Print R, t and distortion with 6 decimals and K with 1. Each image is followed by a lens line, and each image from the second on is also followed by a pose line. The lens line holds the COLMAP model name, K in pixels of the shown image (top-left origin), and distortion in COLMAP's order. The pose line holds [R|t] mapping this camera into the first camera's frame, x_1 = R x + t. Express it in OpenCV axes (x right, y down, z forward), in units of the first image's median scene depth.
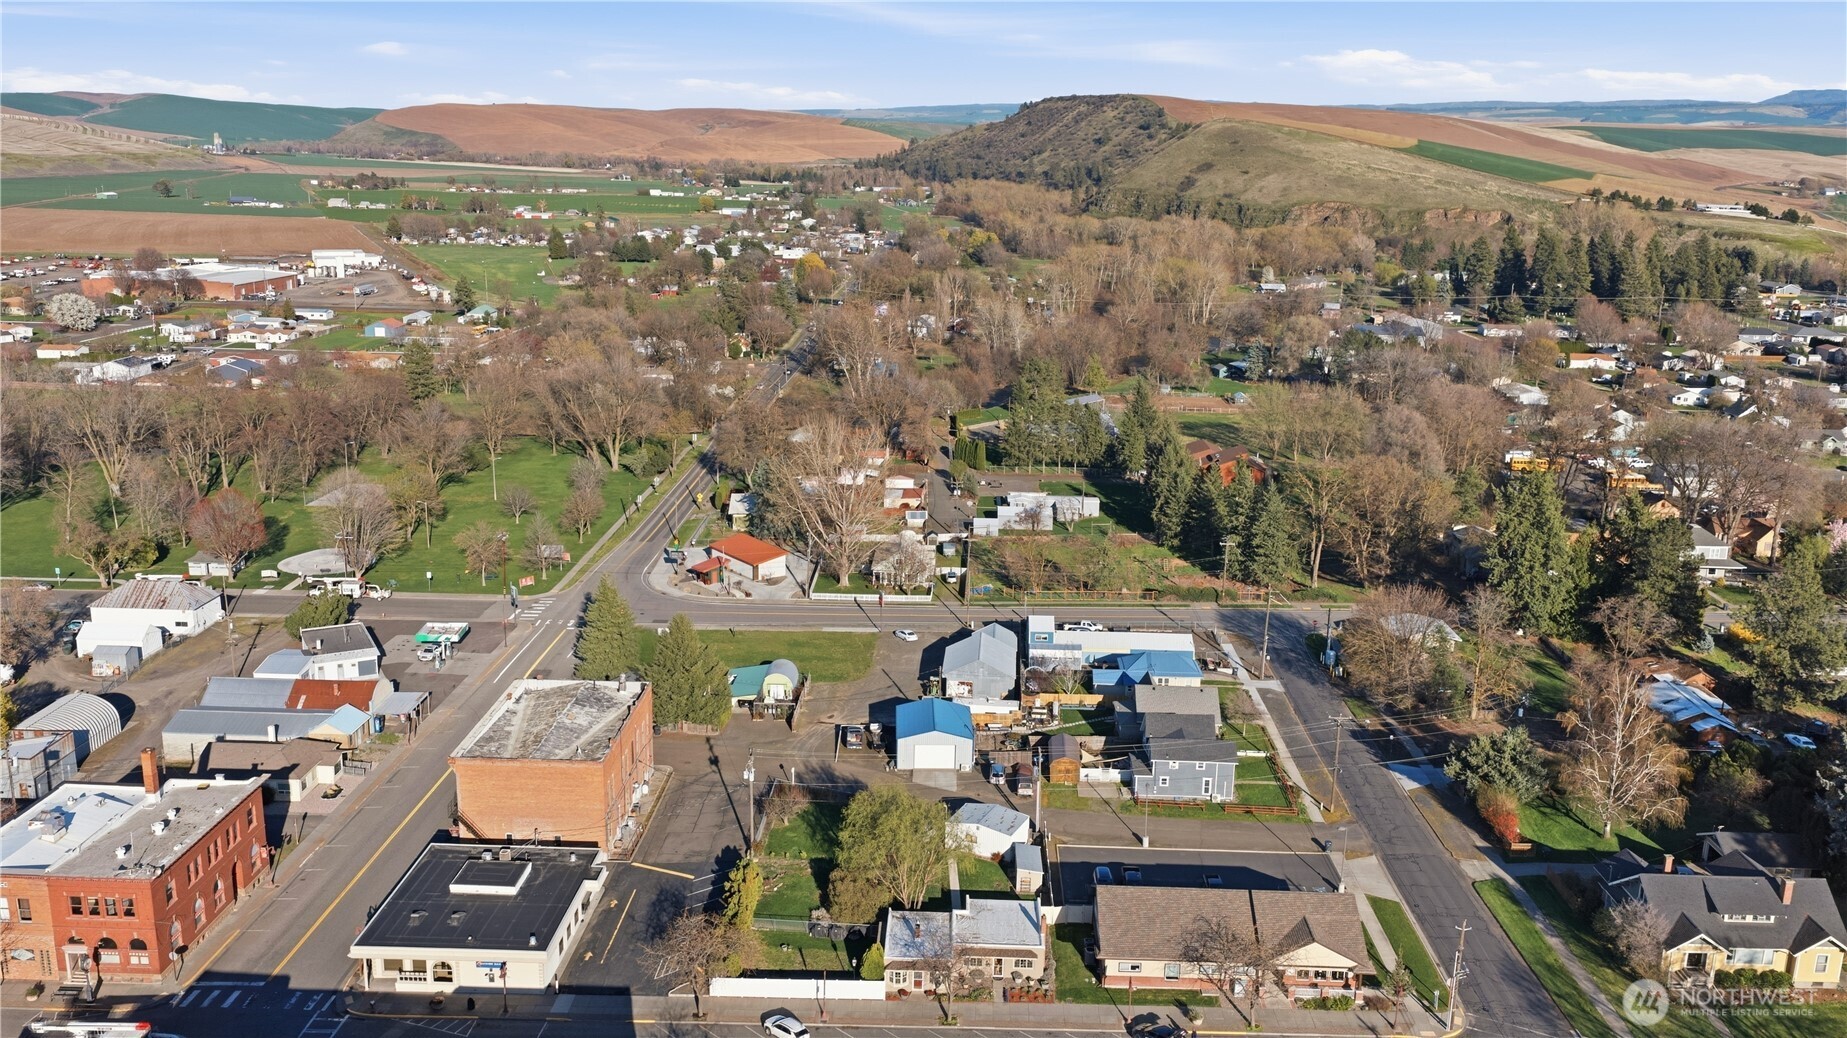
lens RADIAL K [[1530.6, 0, 923.5], [0, 1530.6, 519.0], [0, 0, 1]] dist [0.040855, -0.076272]
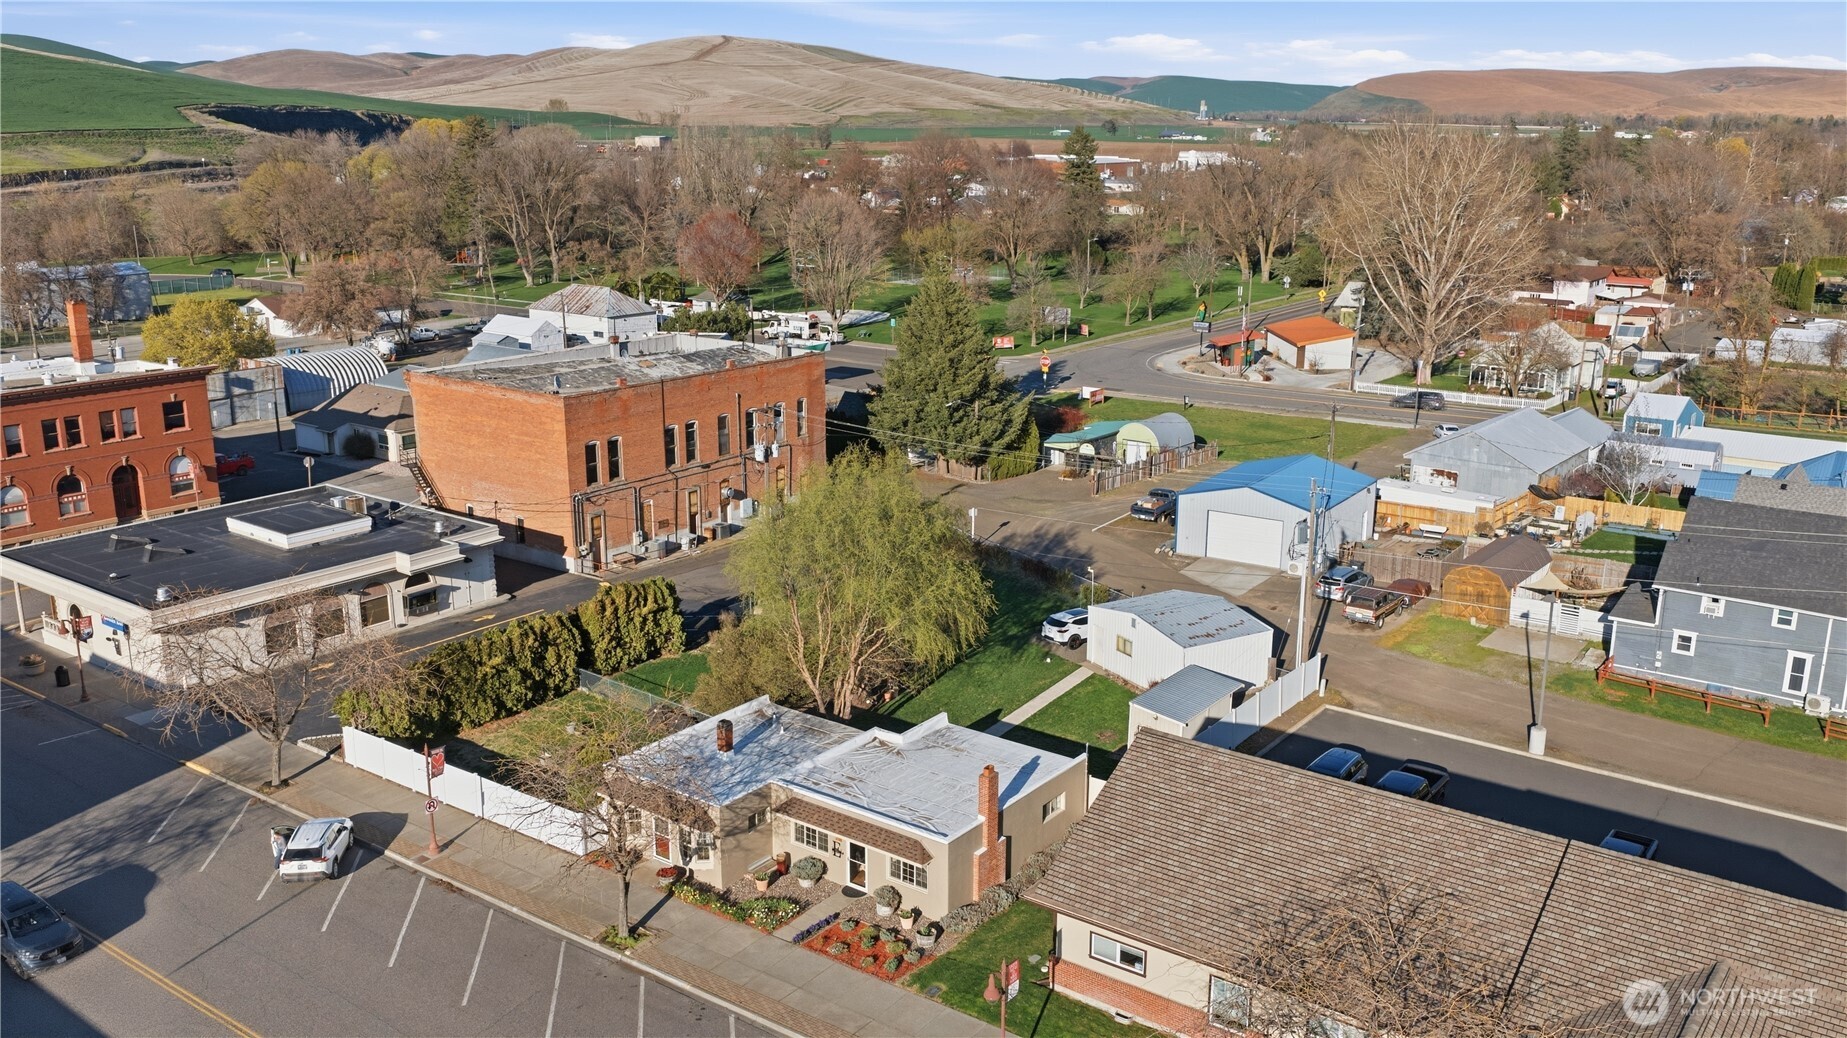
lens RADIAL K [[1530.6, 0, 923.5], [0, 1530.6, 519.0], [0, 0, 1]] dist [0.040855, -0.076272]
pose [[0.822074, 0.134286, -0.553319, 0.258998], [-0.126800, 0.990564, 0.052014, 0.171847], [0.555082, 0.027402, 0.831344, 0.645542]]
